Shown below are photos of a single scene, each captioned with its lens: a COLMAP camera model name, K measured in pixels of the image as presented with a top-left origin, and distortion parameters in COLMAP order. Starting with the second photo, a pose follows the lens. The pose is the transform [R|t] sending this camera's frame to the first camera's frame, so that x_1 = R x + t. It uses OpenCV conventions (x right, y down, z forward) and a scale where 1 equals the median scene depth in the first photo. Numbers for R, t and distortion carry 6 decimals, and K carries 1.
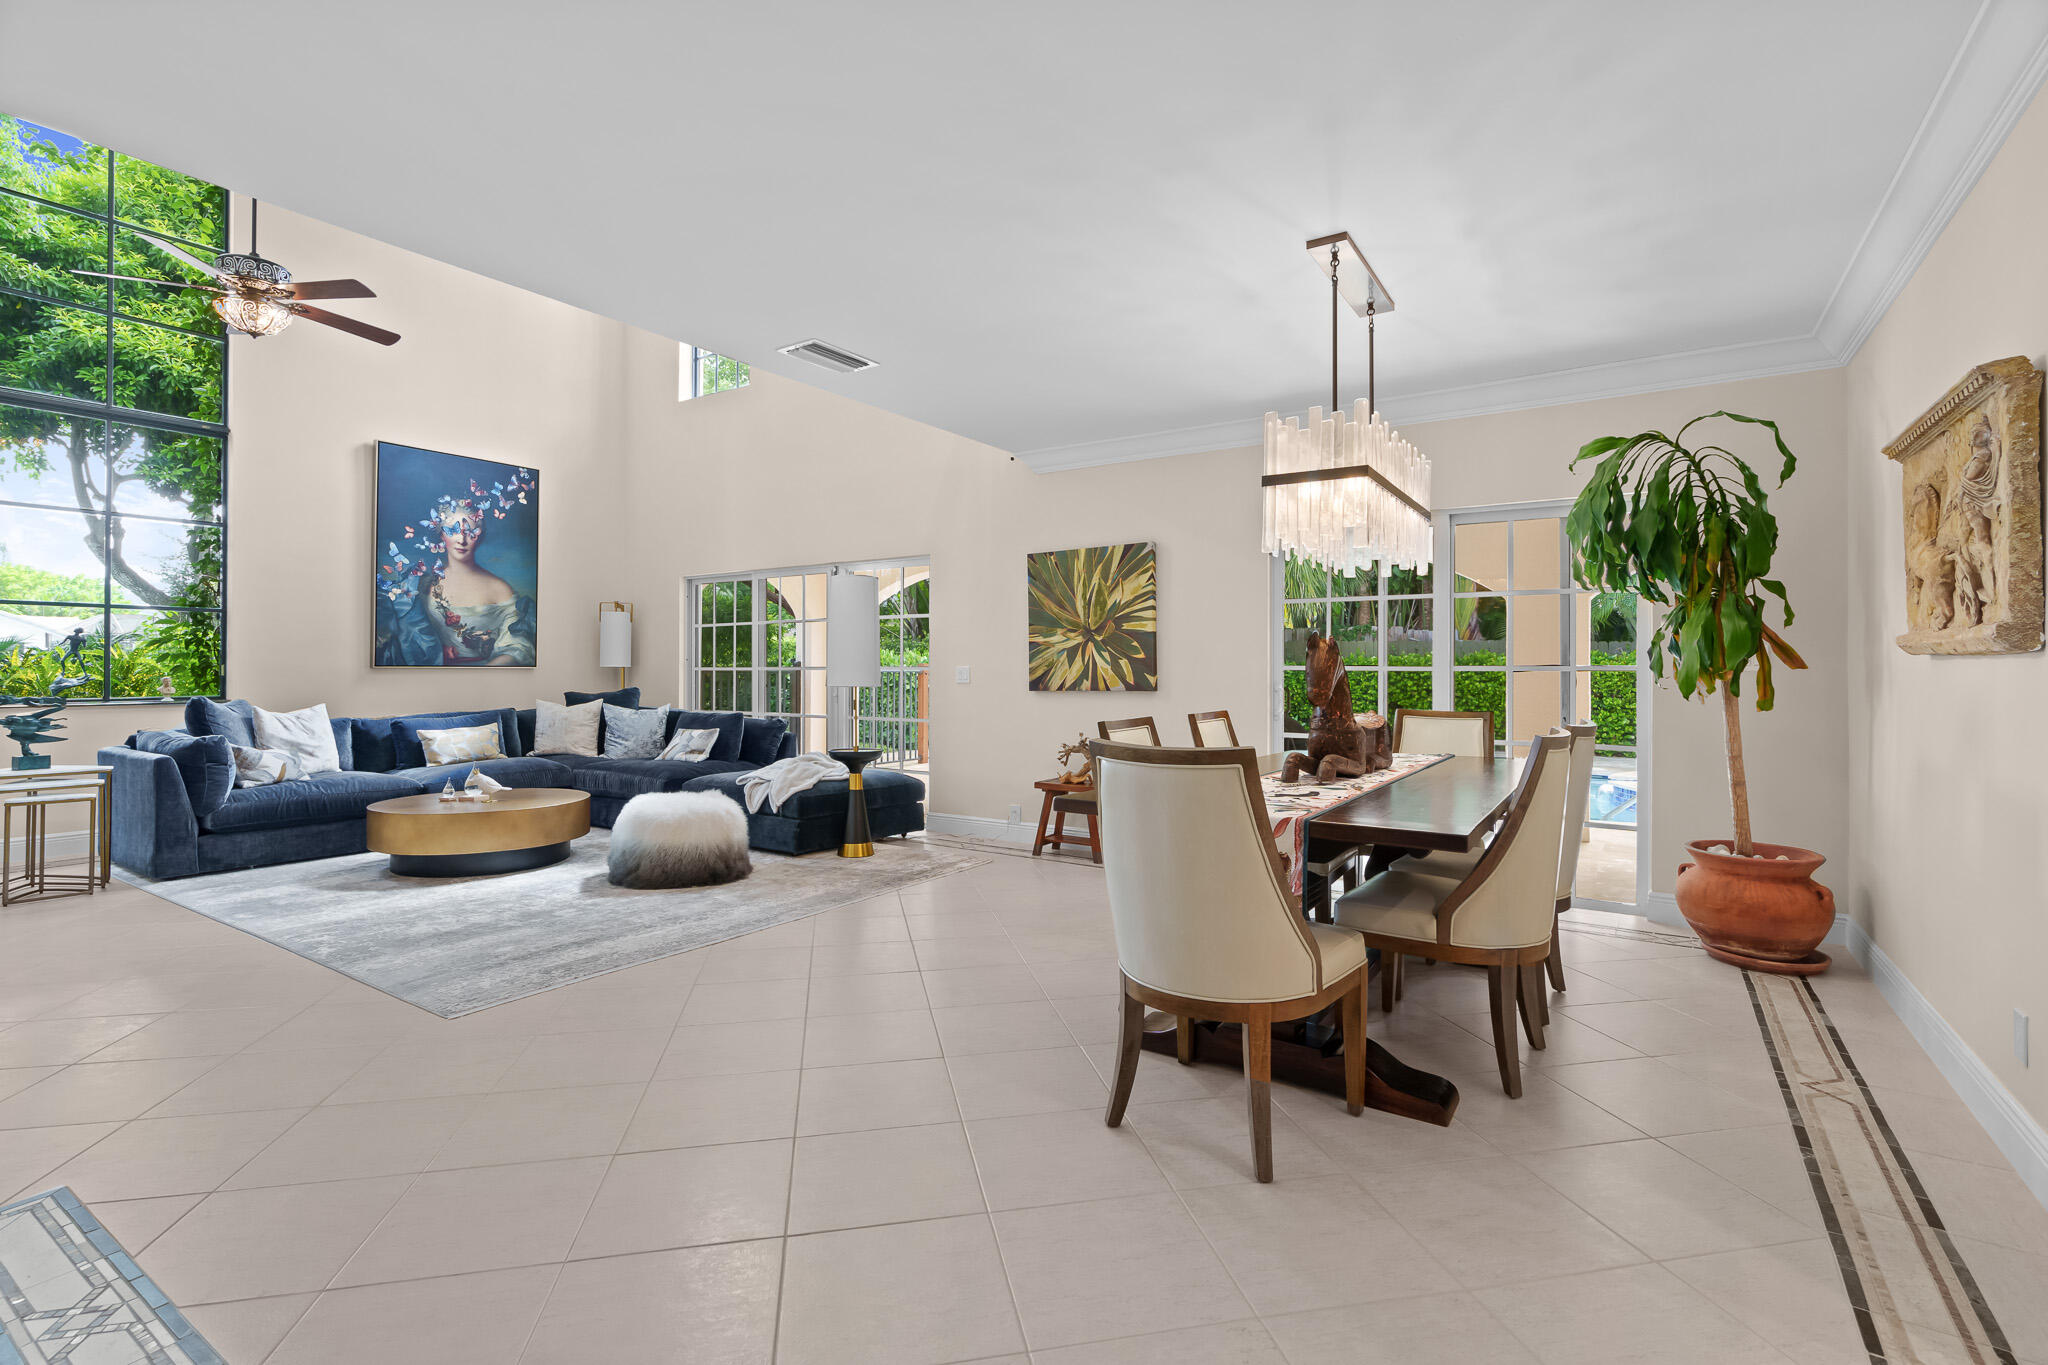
lens RADIAL K [[928.4, 0, 1037.3], [0, 928.4, 665.4], [0, 0, 1]] dist [-0.011489, 0.004407]
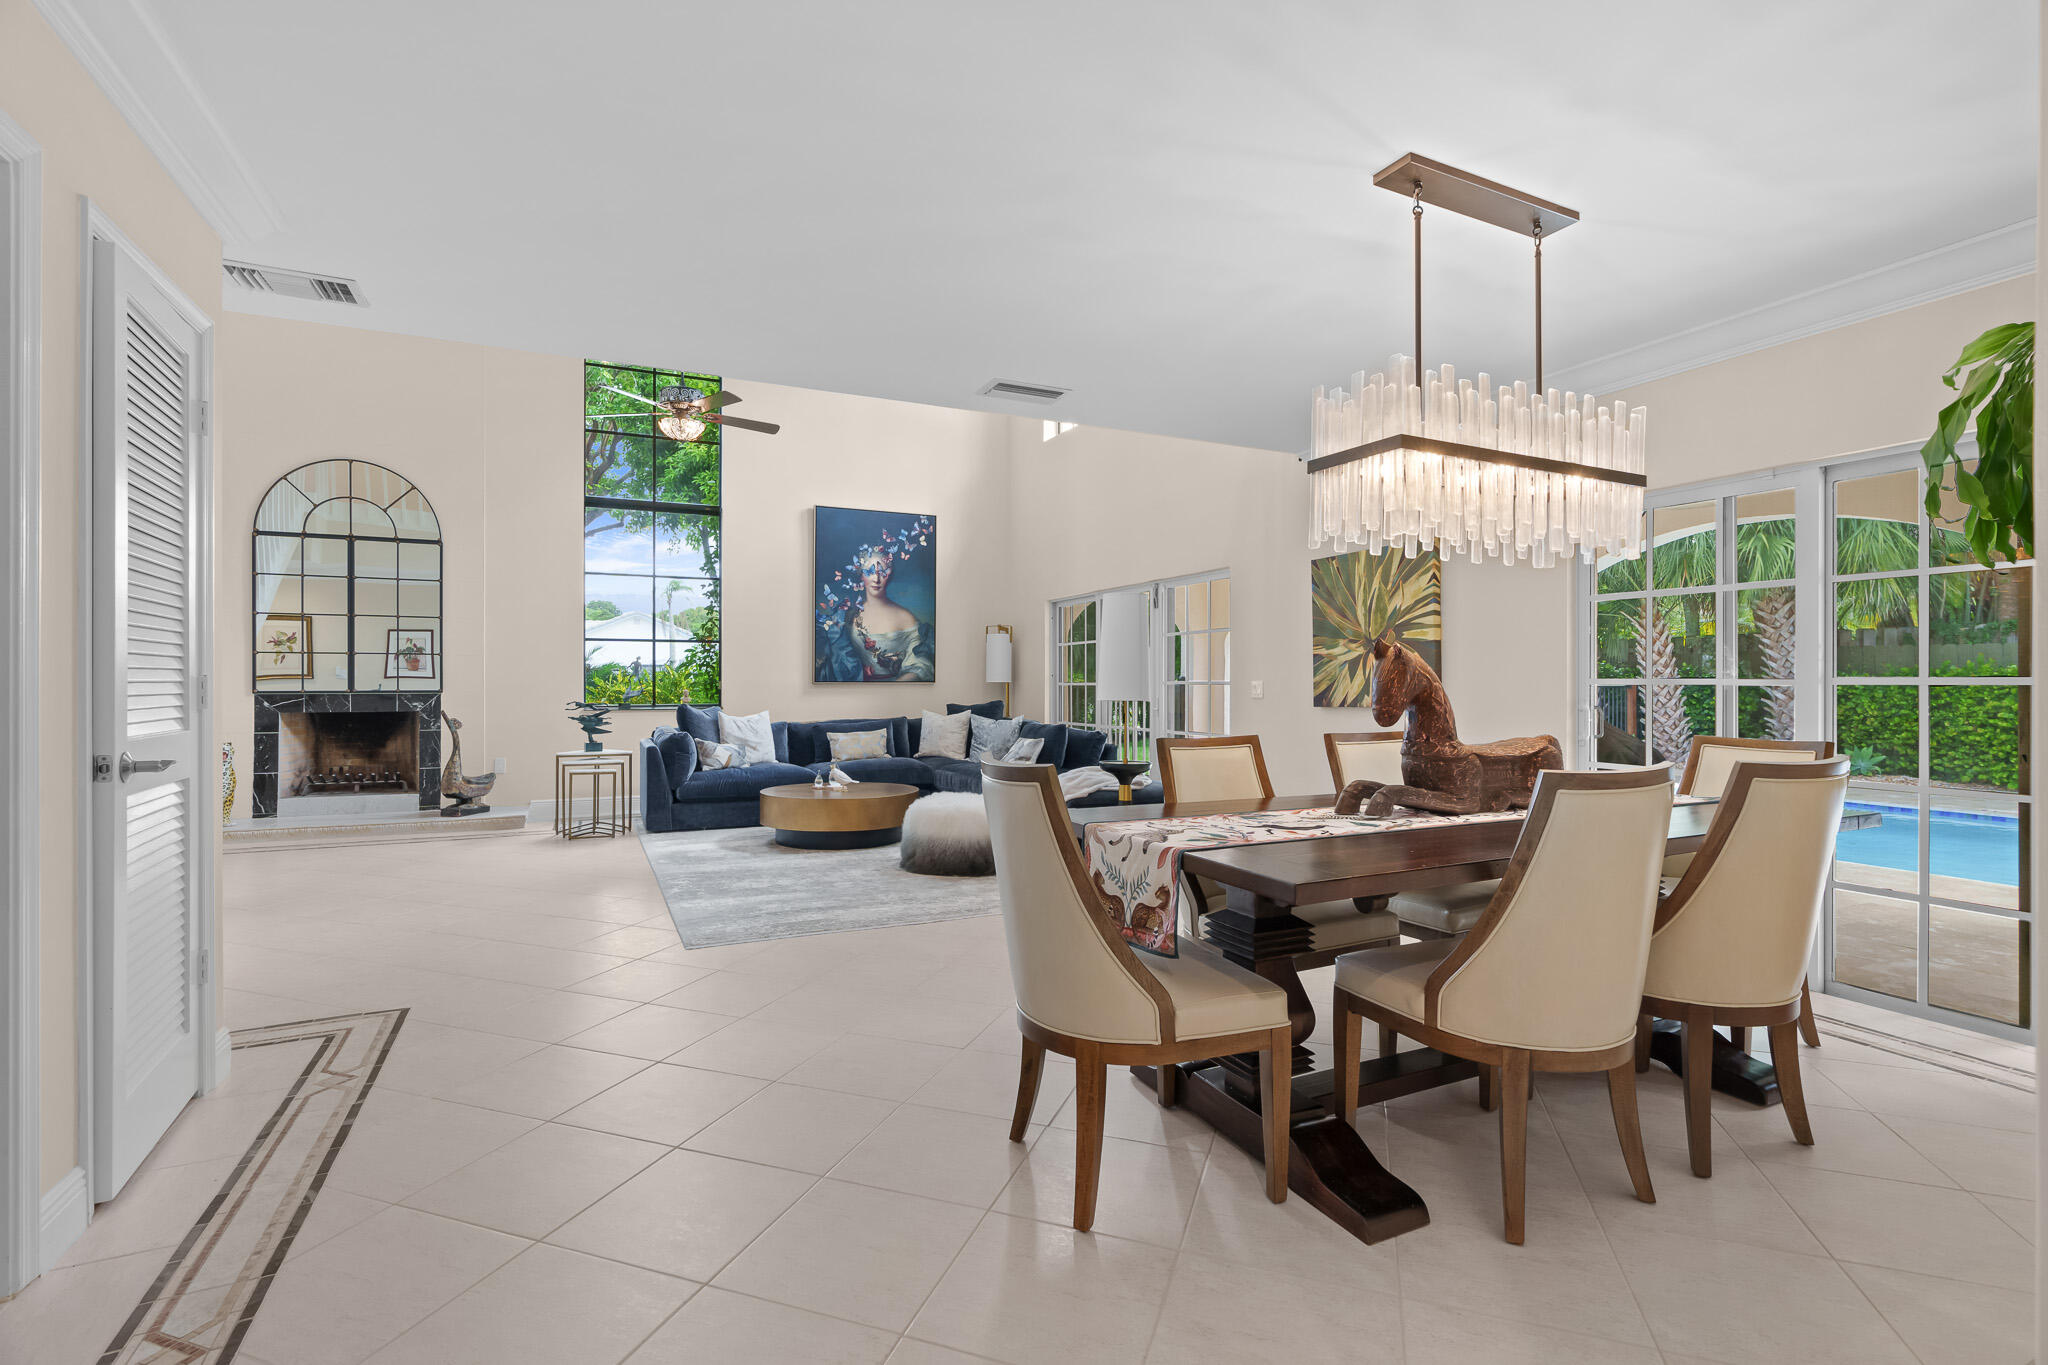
lens RADIAL K [[928.4, 0, 1029.9], [0, 928.4, 680.9], [0, 0, 1]] dist [-0.011489, 0.004407]
pose [[0.858590, -0.002899, -0.512654, 0.237569], [0.002788, 0.999996, -0.000987, 0.001398], [0.512655, -0.000582, 0.858594, 0.059737]]
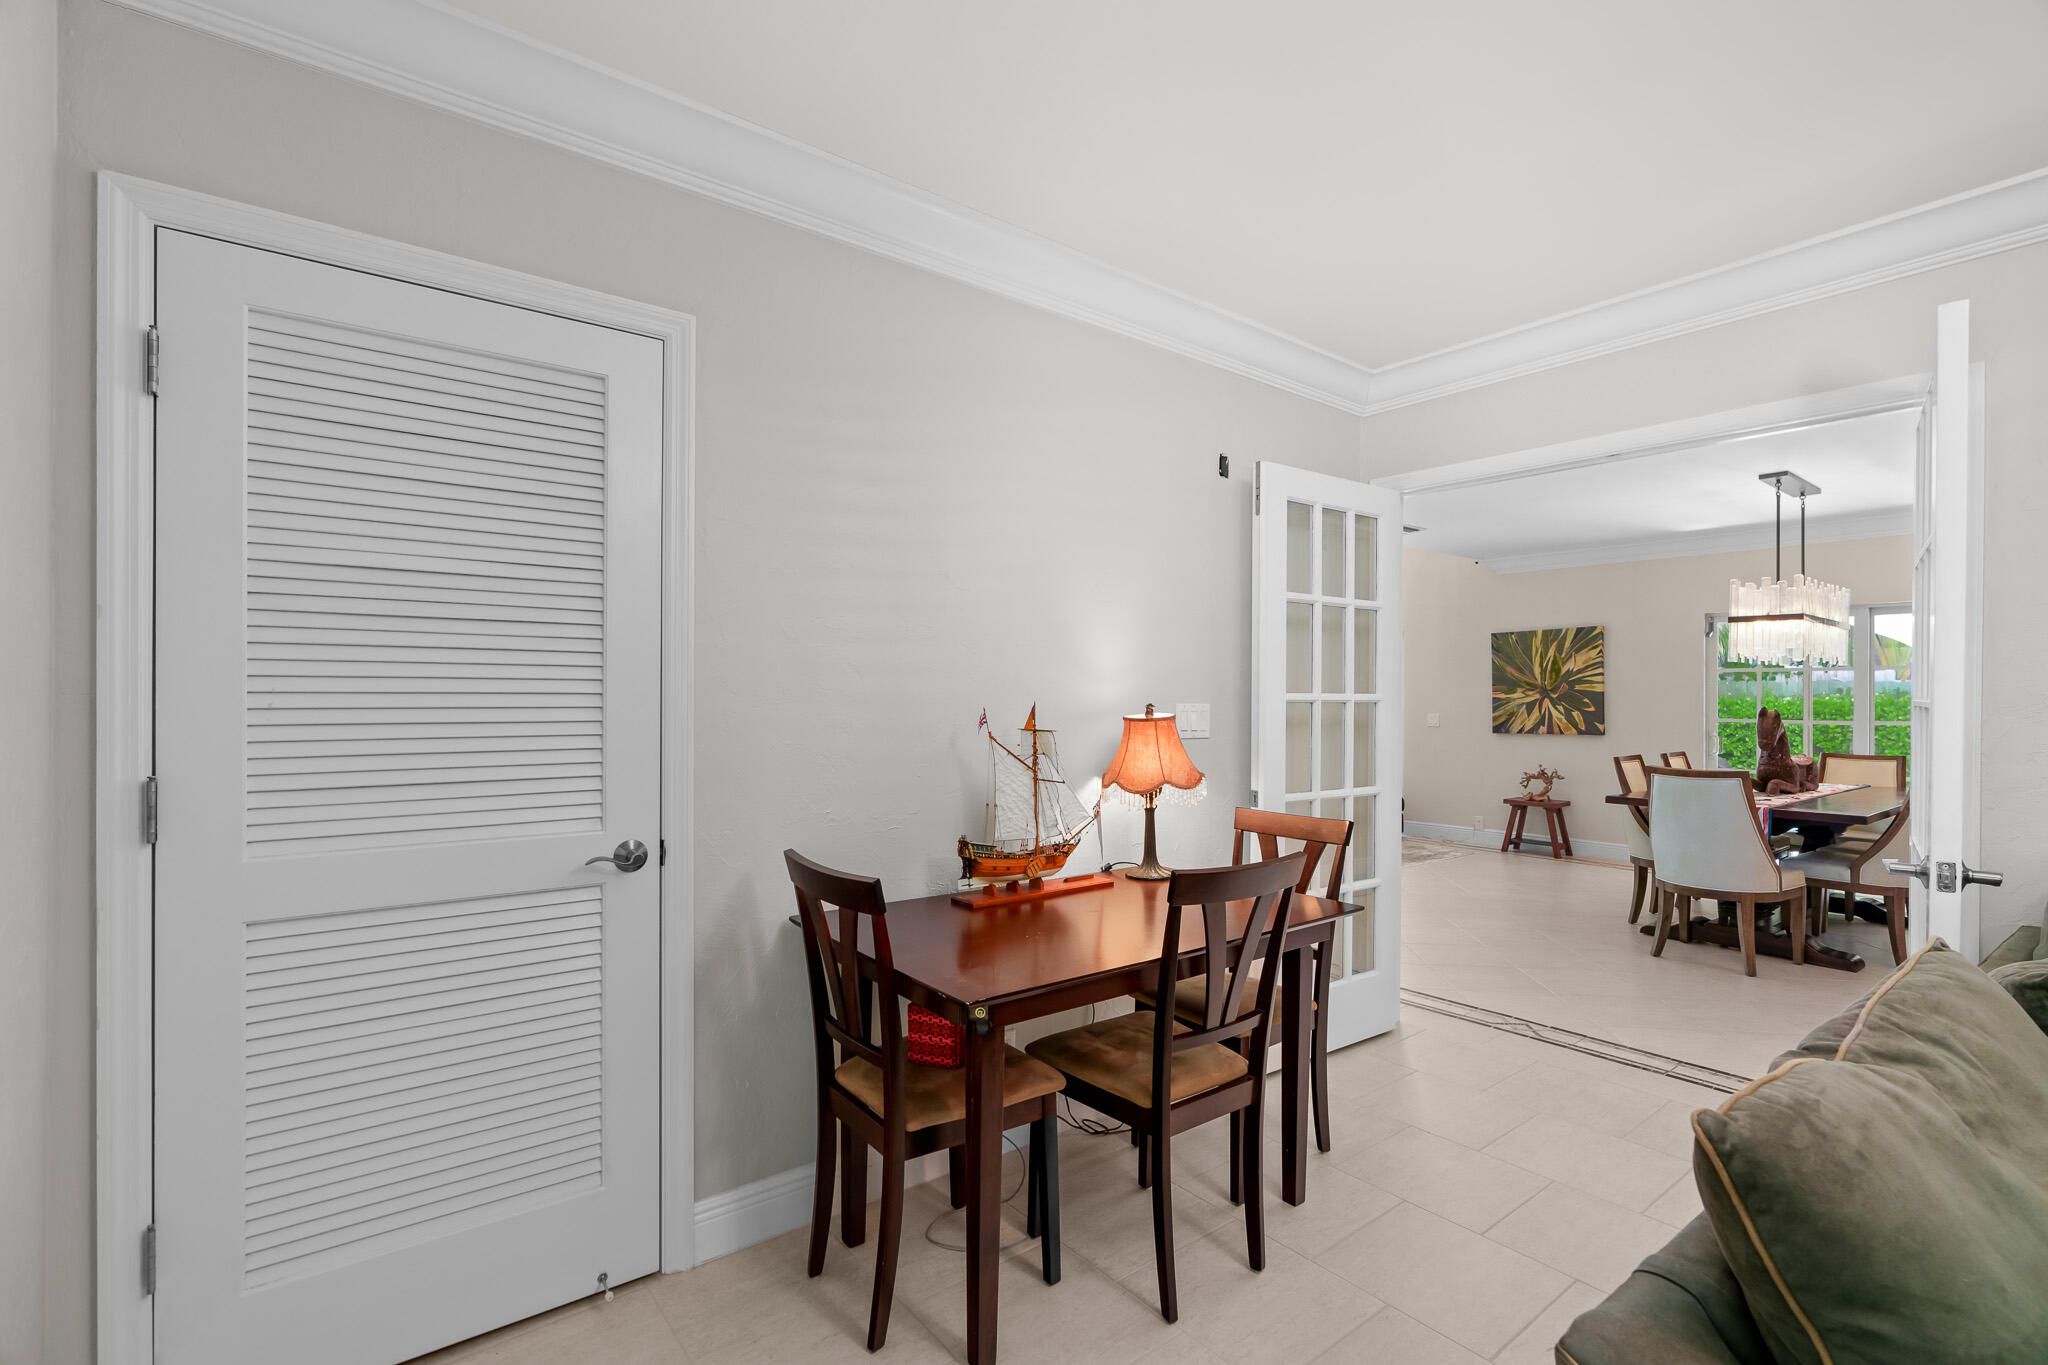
lens RADIAL K [[928.4, 0, 1027.0], [0, 928.4, 695.7], [0, 0, 1]] dist [-0.011489, 0.004407]
pose [[0.944771, 0.000906, -0.327731, -0.222931], [-0.000743, 1.000000, 0.000623, -0.030022], [0.327731, -0.000345, 0.944771, -0.548881]]
